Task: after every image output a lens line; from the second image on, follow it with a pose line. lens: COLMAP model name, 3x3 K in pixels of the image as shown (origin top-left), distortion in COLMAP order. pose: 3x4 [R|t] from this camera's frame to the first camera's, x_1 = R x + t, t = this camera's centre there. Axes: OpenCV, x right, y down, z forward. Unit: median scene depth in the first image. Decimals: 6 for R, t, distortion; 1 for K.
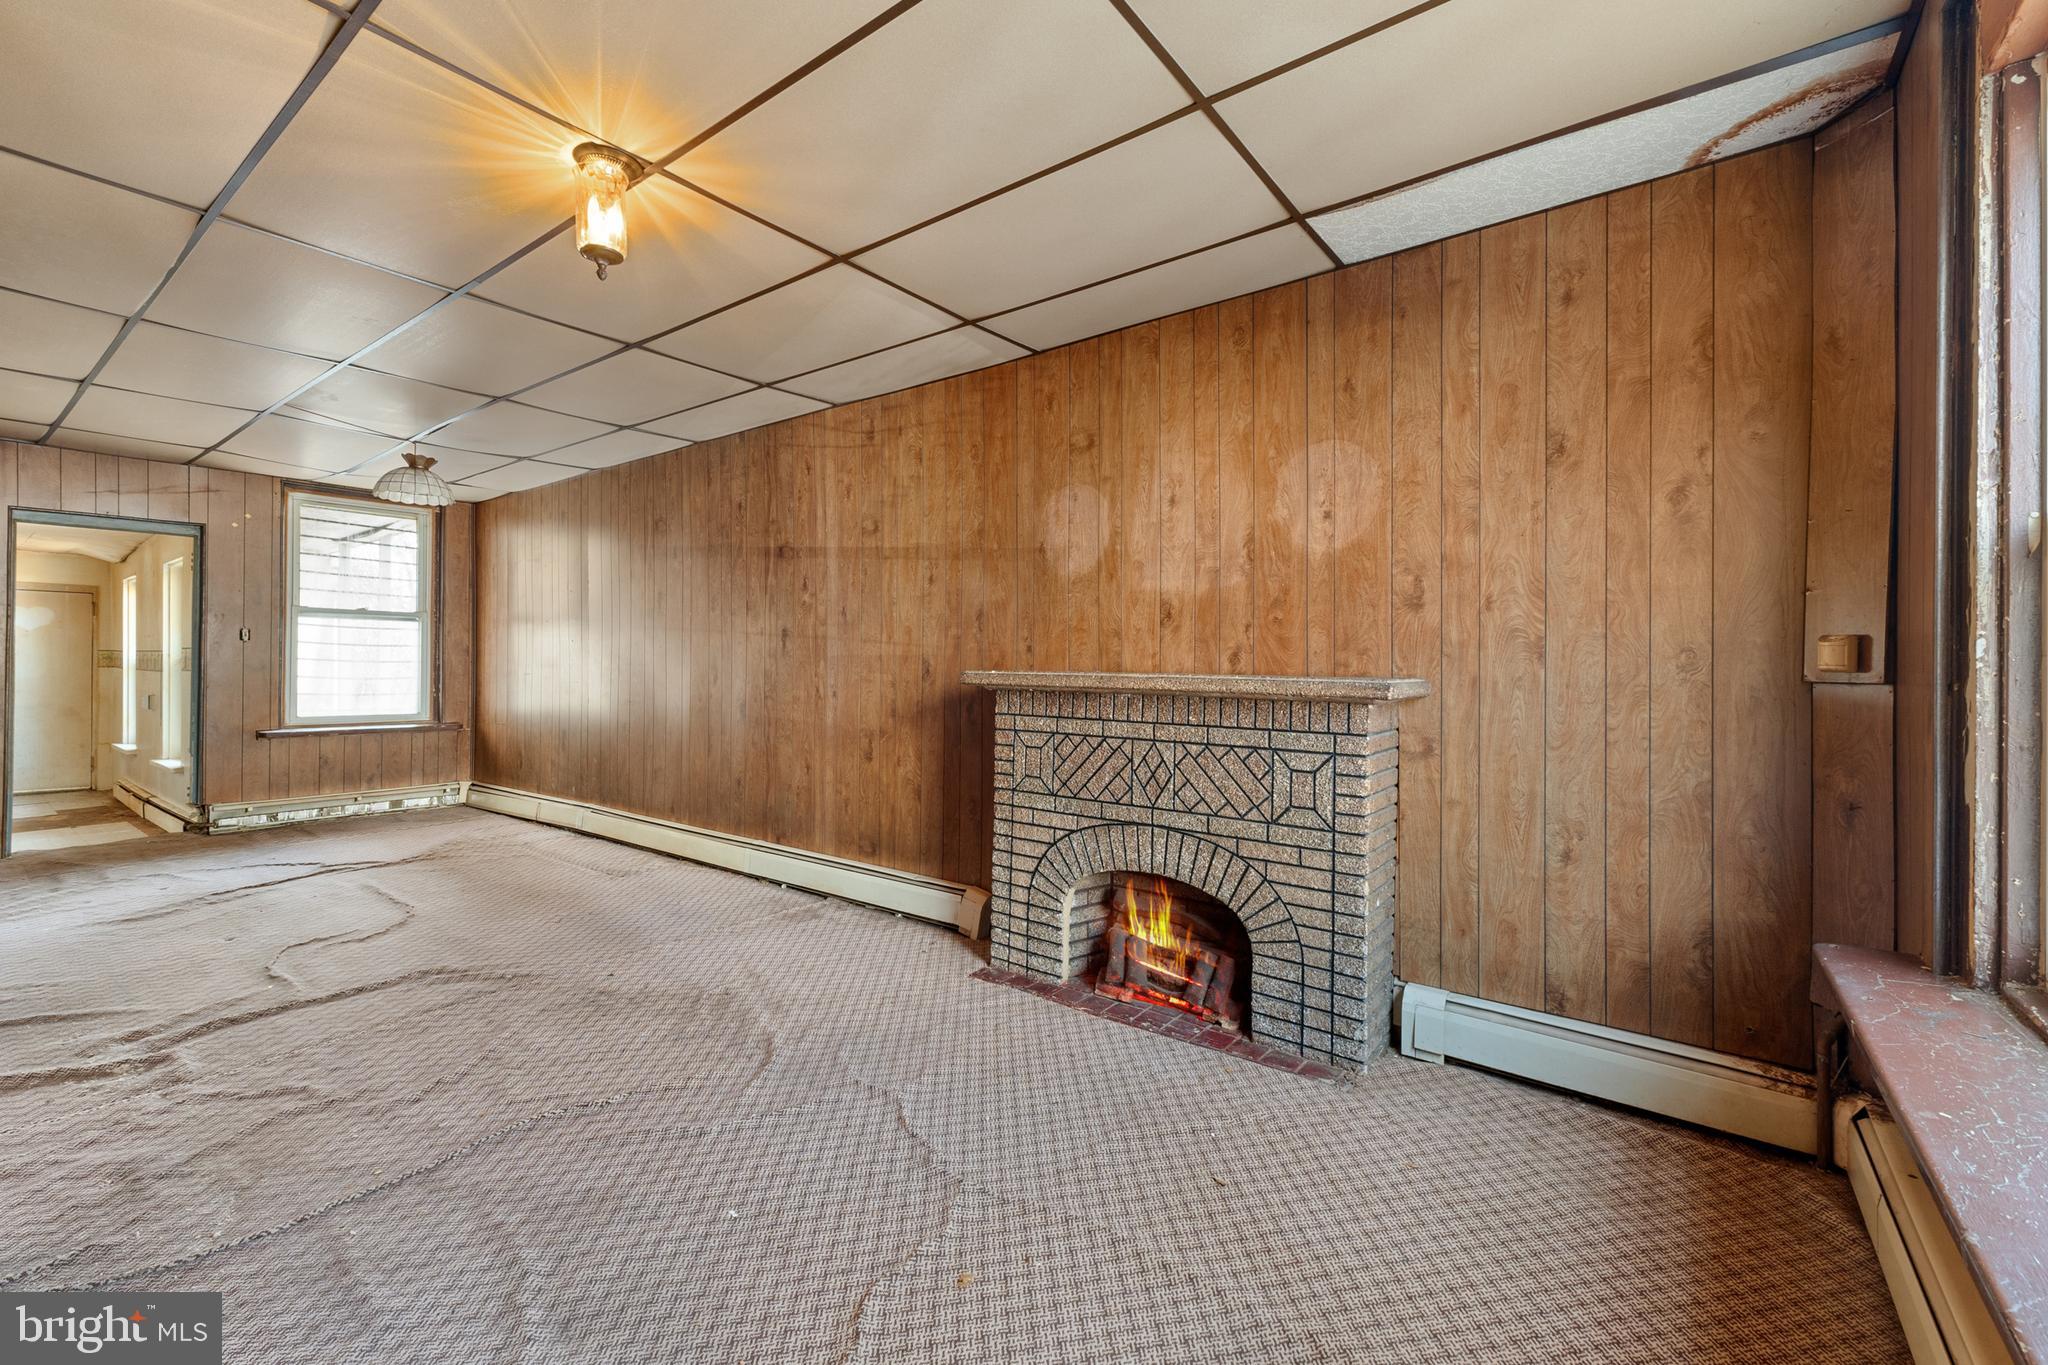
lens RADIAL K [[857.6, 0, 1024.0], [0, 857.6, 663.4], [0, 0, 1]] dist [0.007646, -0.000011]
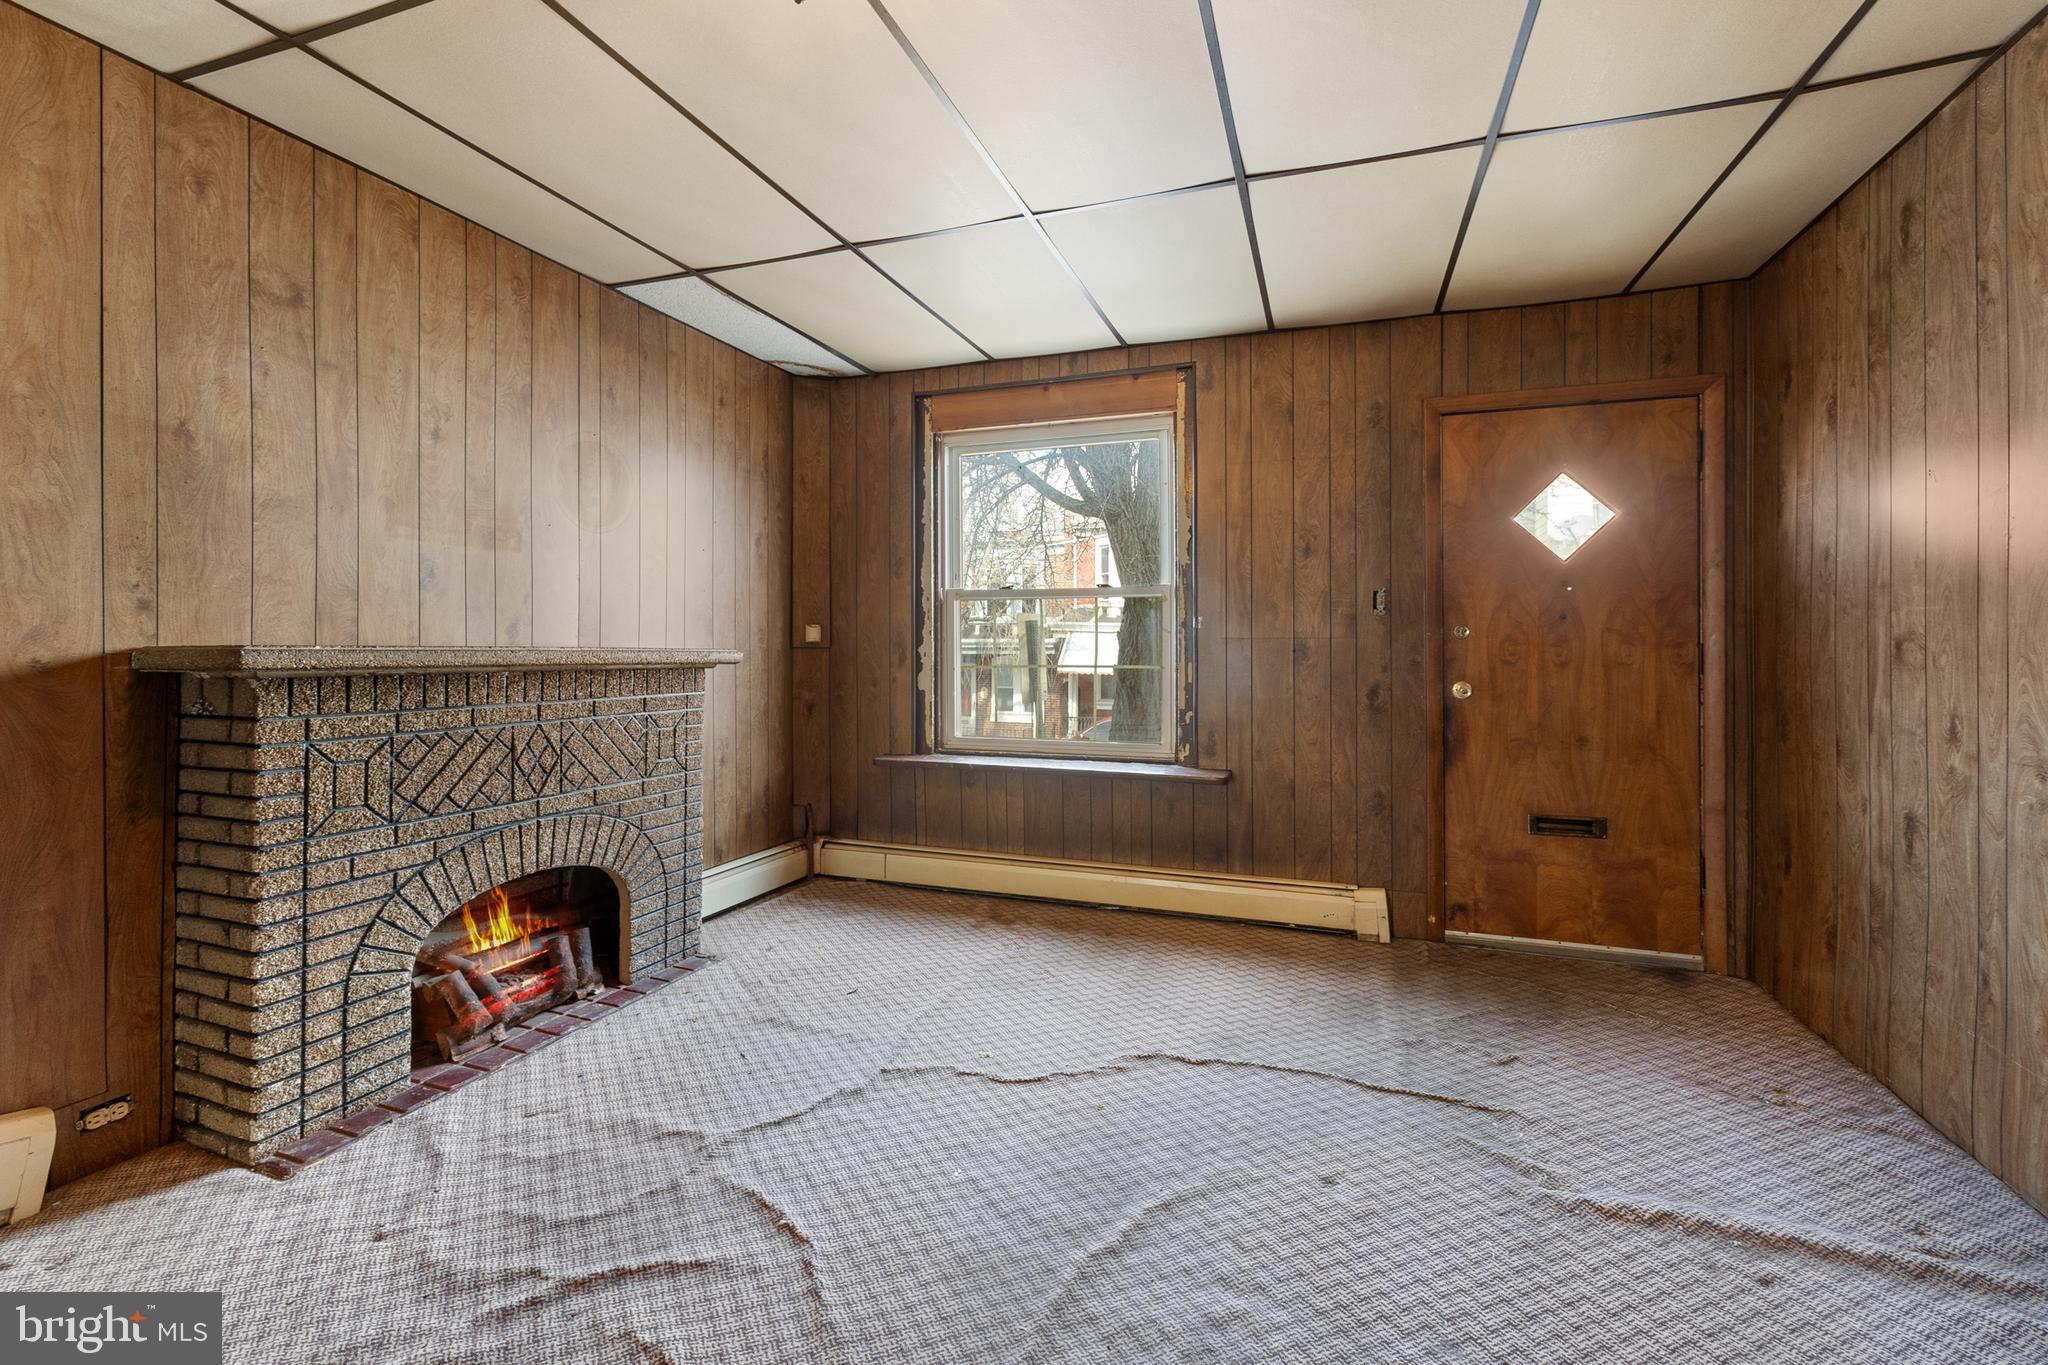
lens RADIAL K [[871.5, 0, 1020.7], [0, 871.5, 641.7], [0, 0, 1]] dist [0.001017, 0.000085]
pose [[-0.295694, -0.002454, 0.955279, -0.816672], [-0.006710, 0.999977, 0.000492, 0.002777], [-0.955259, -0.006265, -0.295704, 0.750143]]
